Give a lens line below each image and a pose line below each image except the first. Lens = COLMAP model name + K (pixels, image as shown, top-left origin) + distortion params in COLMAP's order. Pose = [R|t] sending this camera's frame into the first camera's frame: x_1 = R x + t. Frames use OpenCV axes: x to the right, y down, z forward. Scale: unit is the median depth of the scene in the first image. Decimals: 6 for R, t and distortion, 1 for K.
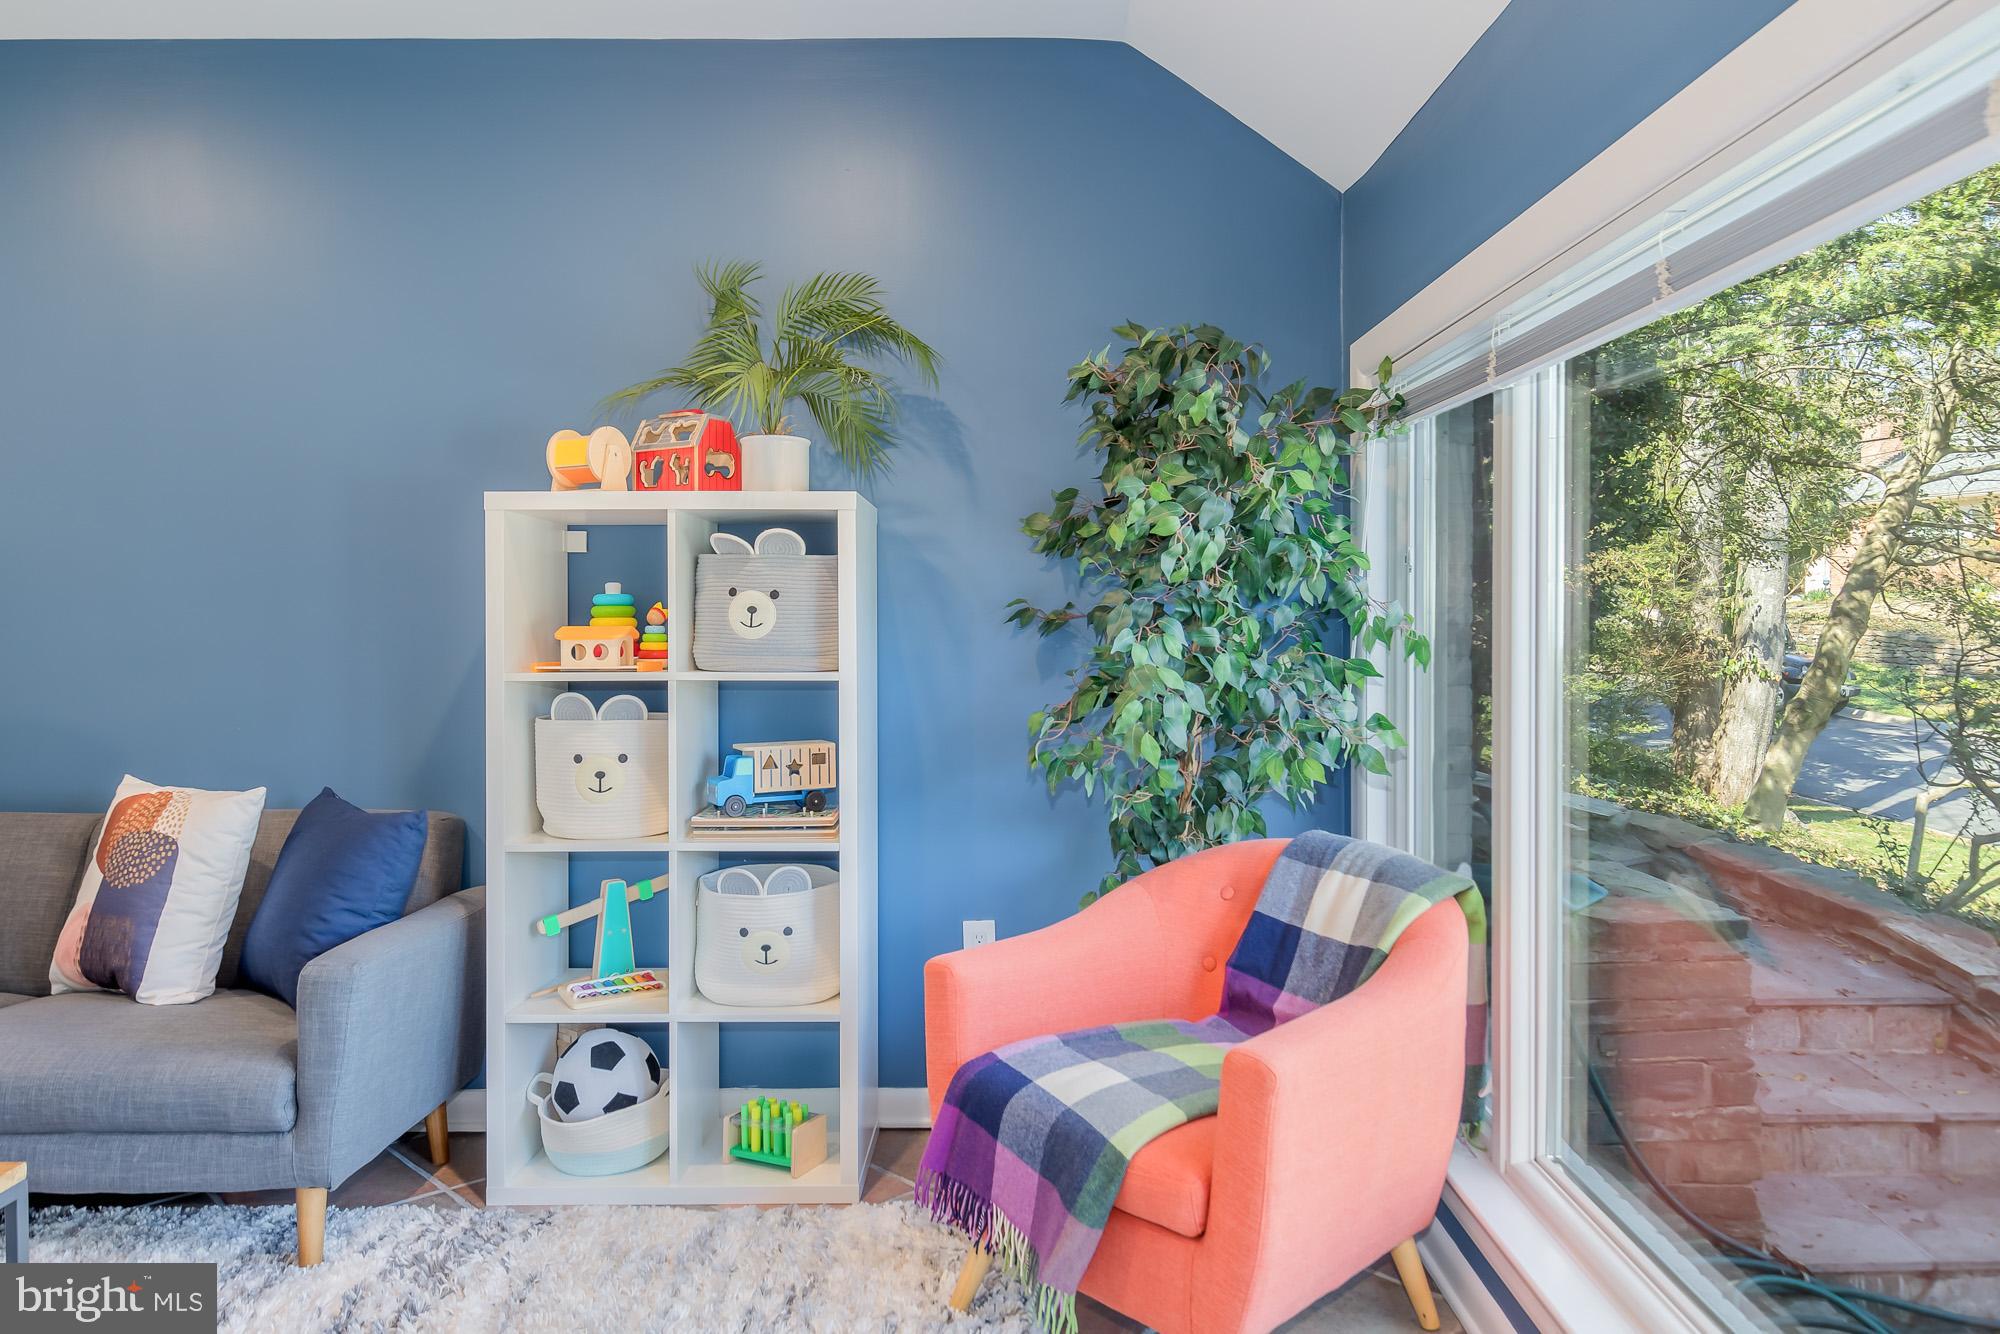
lens RADIAL K [[1247.6, 0, 1004.4], [0, 1247.6, 625.9], [0, 0, 1]] dist [0.005189, -0.014099]
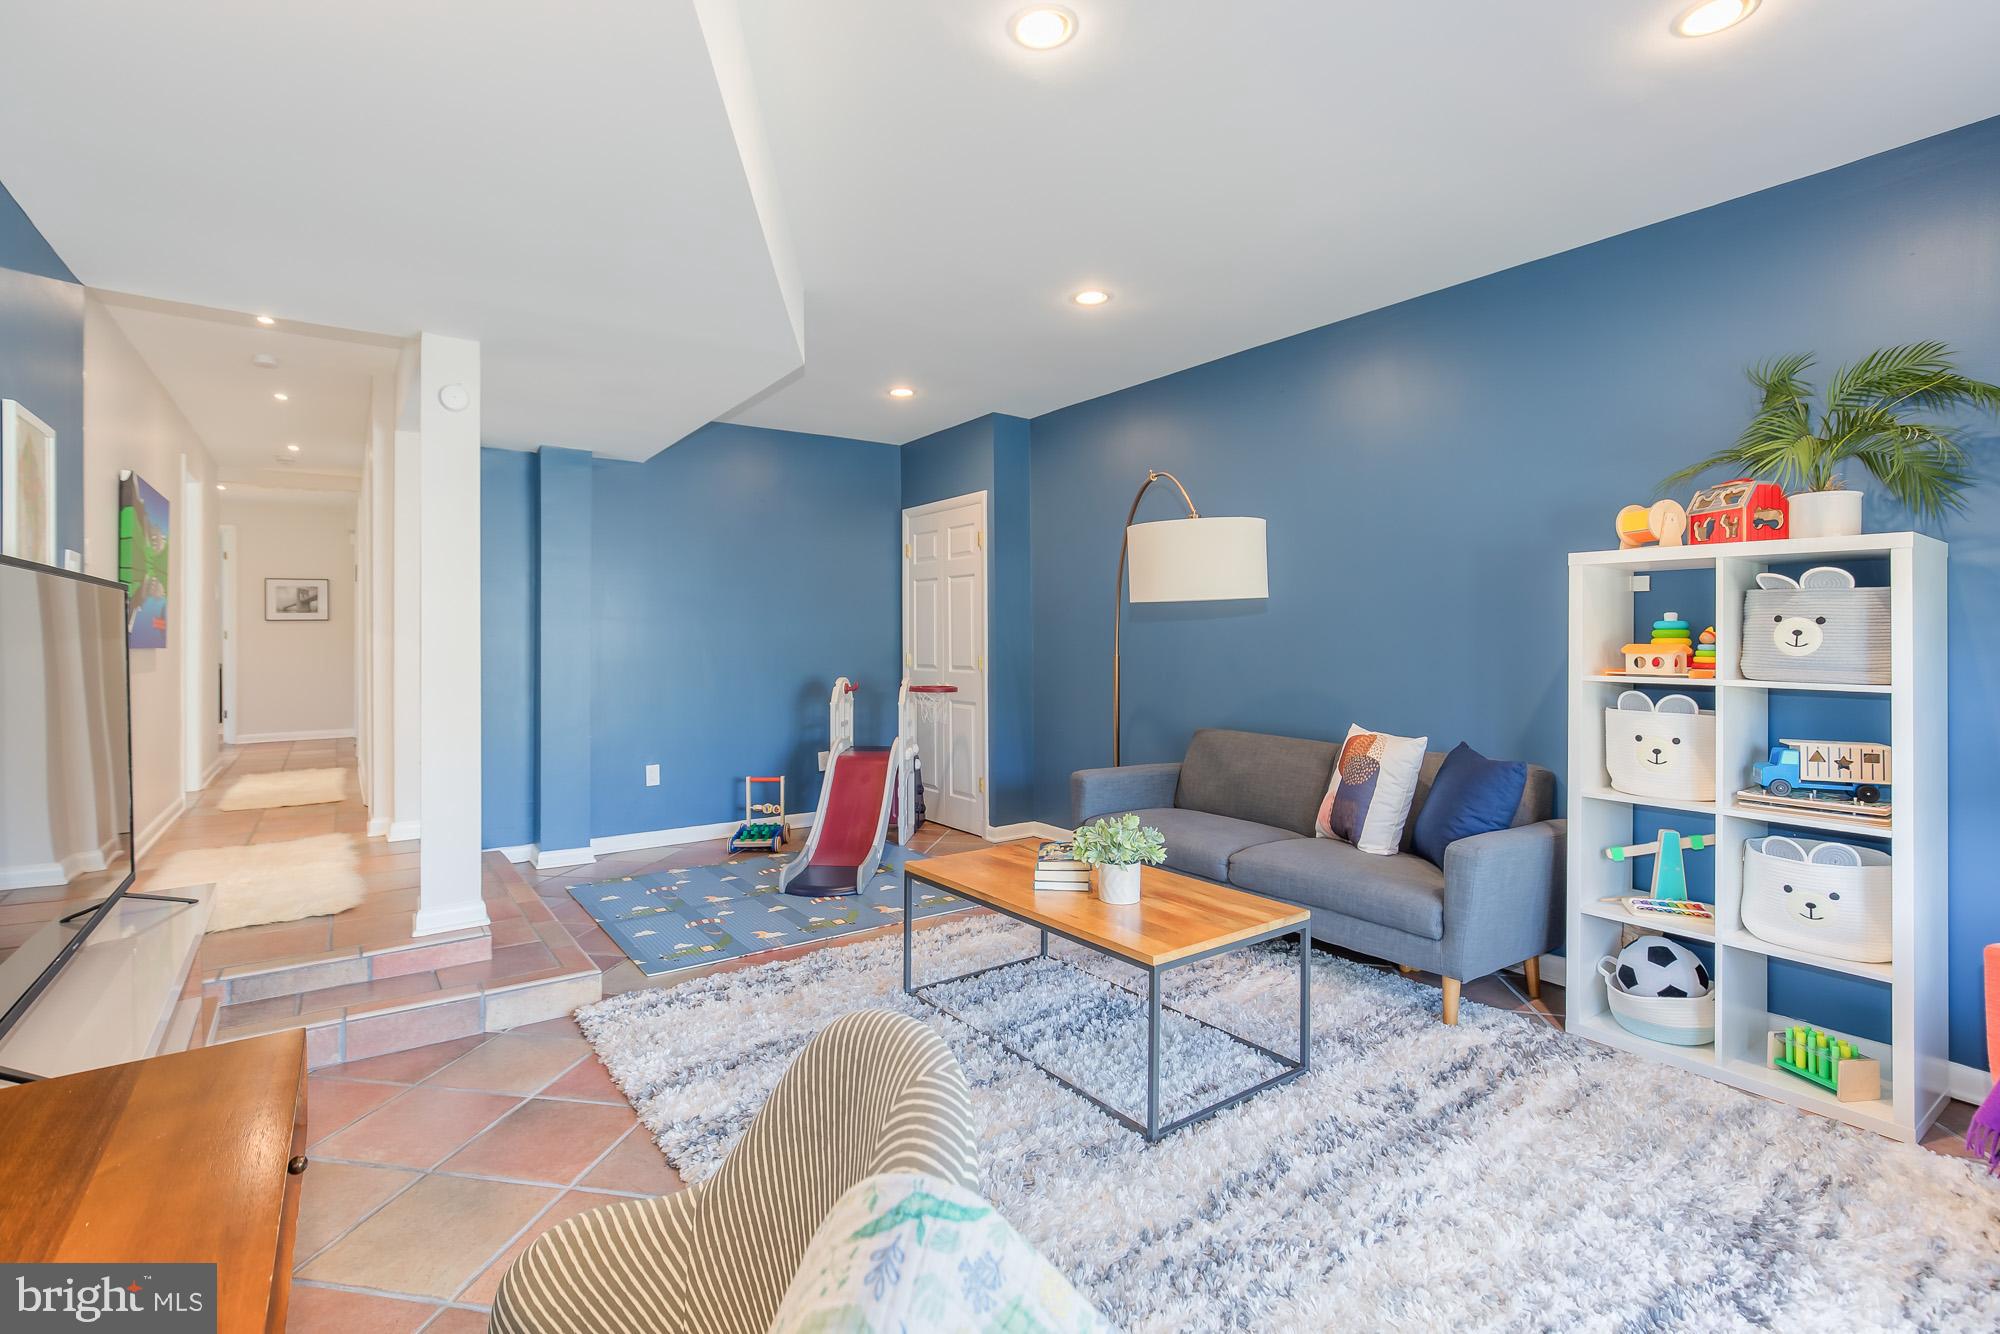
lens RADIAL K [[930.4, 0, 1004.5], [0, 930.4, 634.7], [0, 0, 1]] dist [-0.000196, 0.008786]
pose [[0.575638, 0.005137, -0.817688, 0.105743], [-0.012266, 0.999922, -0.002353, 0.001089], [0.817612, 0.011384, 0.575656, -0.191529]]
